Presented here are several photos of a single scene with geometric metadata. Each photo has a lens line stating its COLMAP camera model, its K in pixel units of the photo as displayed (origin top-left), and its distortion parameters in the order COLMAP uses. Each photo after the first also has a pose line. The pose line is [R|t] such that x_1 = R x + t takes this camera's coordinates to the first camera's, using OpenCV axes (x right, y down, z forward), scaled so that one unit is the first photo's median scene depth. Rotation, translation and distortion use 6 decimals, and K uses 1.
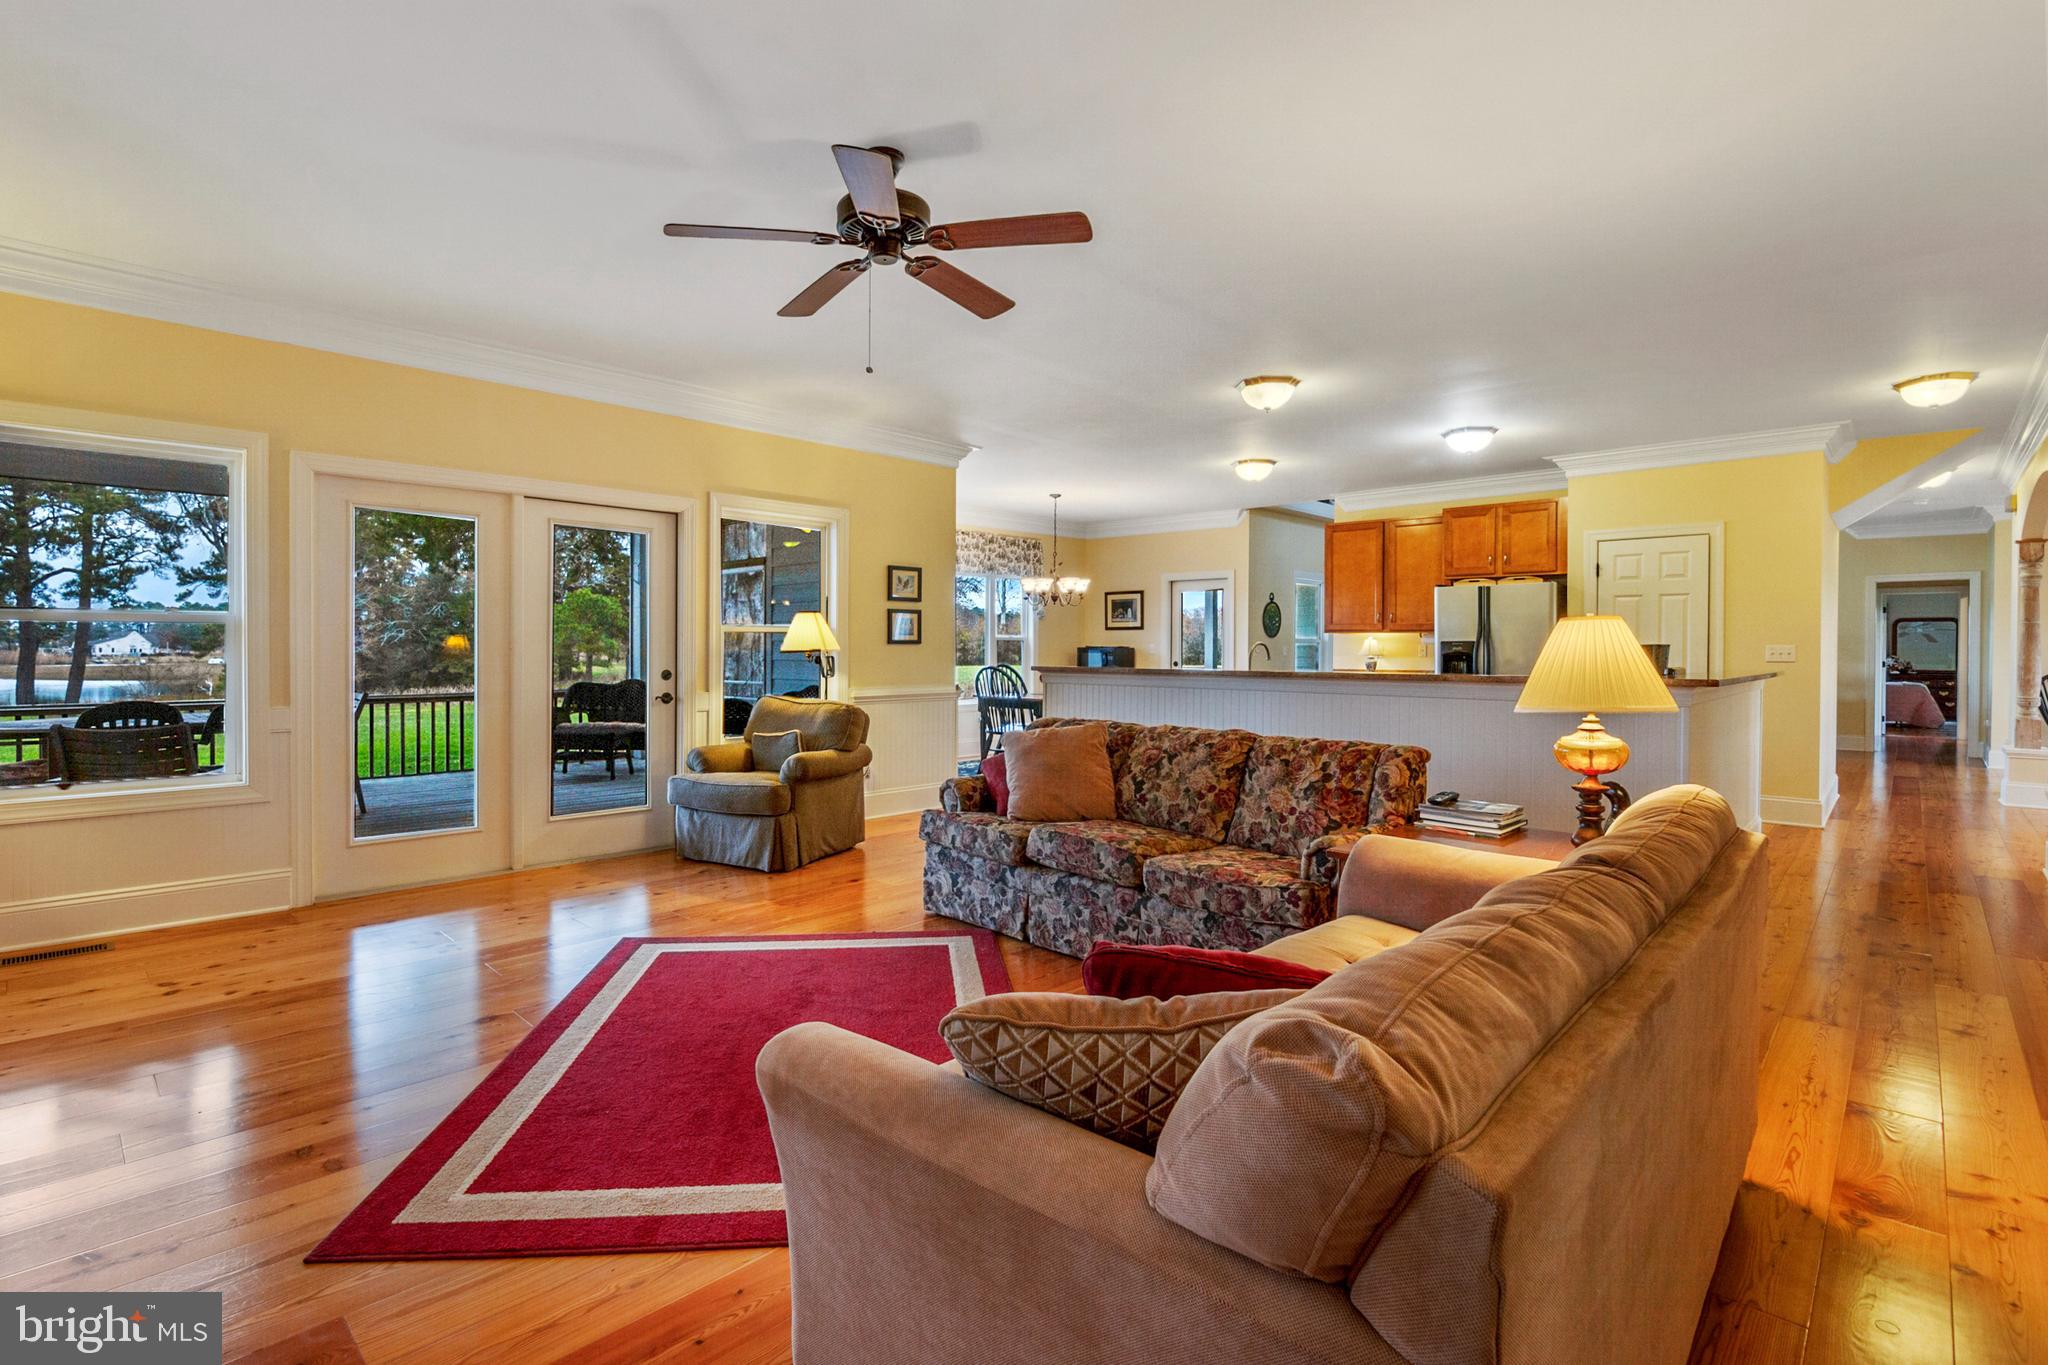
lens RADIAL K [[965.7, 0, 1006.1], [0, 965.7, 686.7], [0, 0, 1]] dist [-0.013079, 0.000905]
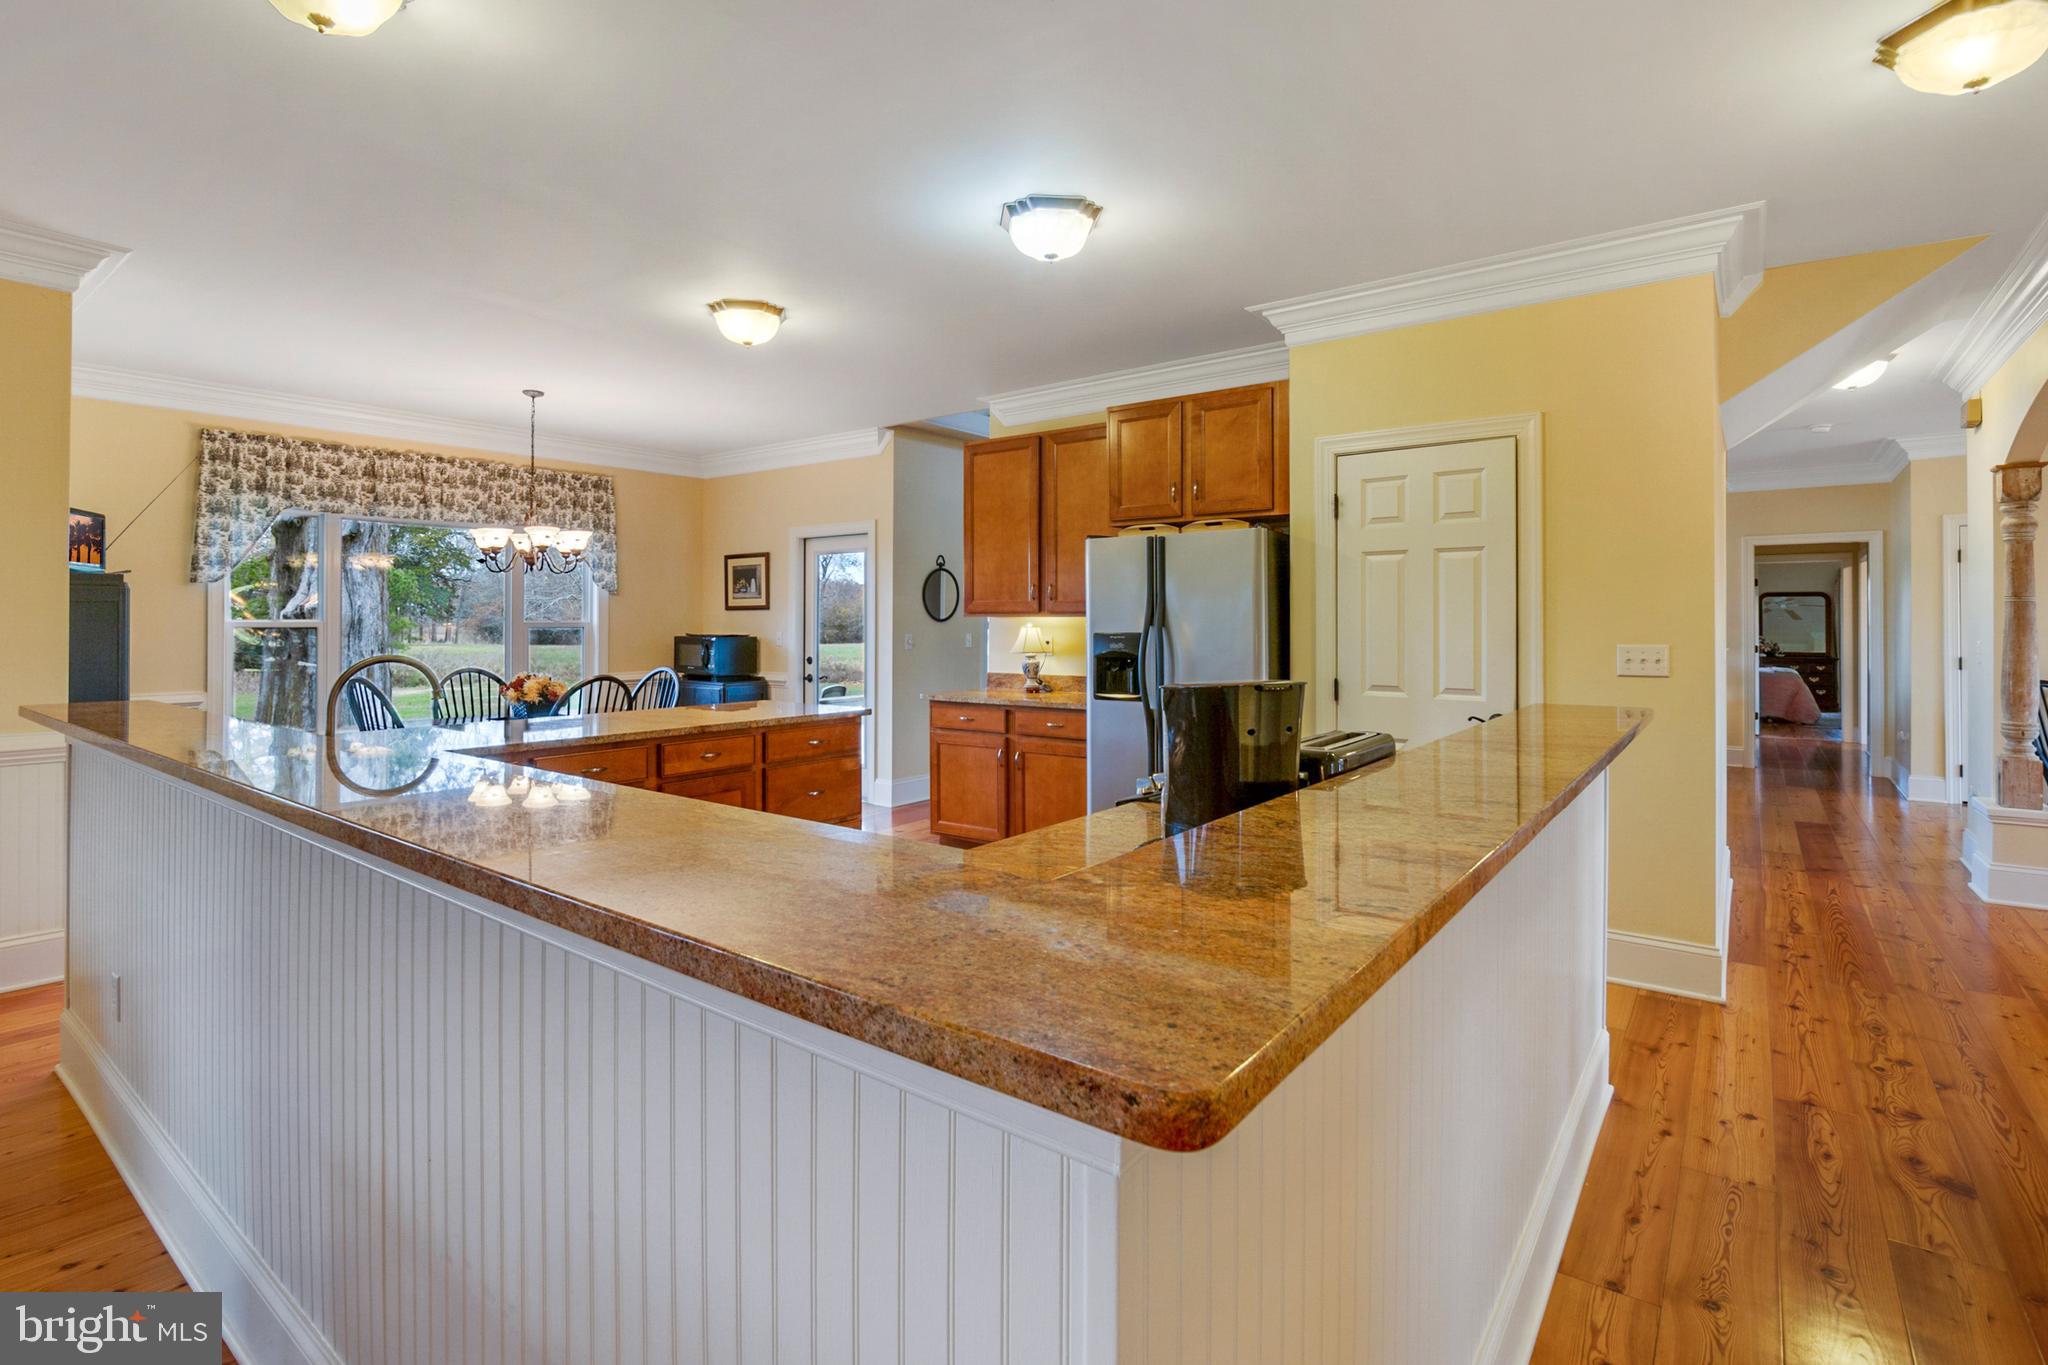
lens RADIAL K [[975.4, 0, 1019.7], [0, 975.4, 647.3], [0, 0, 1]] dist [-0.018911, -0.000374]
pose [[0.993992, -0.006122, 0.109281, 0.313289], [0.007749, 0.999865, -0.014471, -0.027975], [-0.109178, 0.015231, 0.993906, 0.388787]]
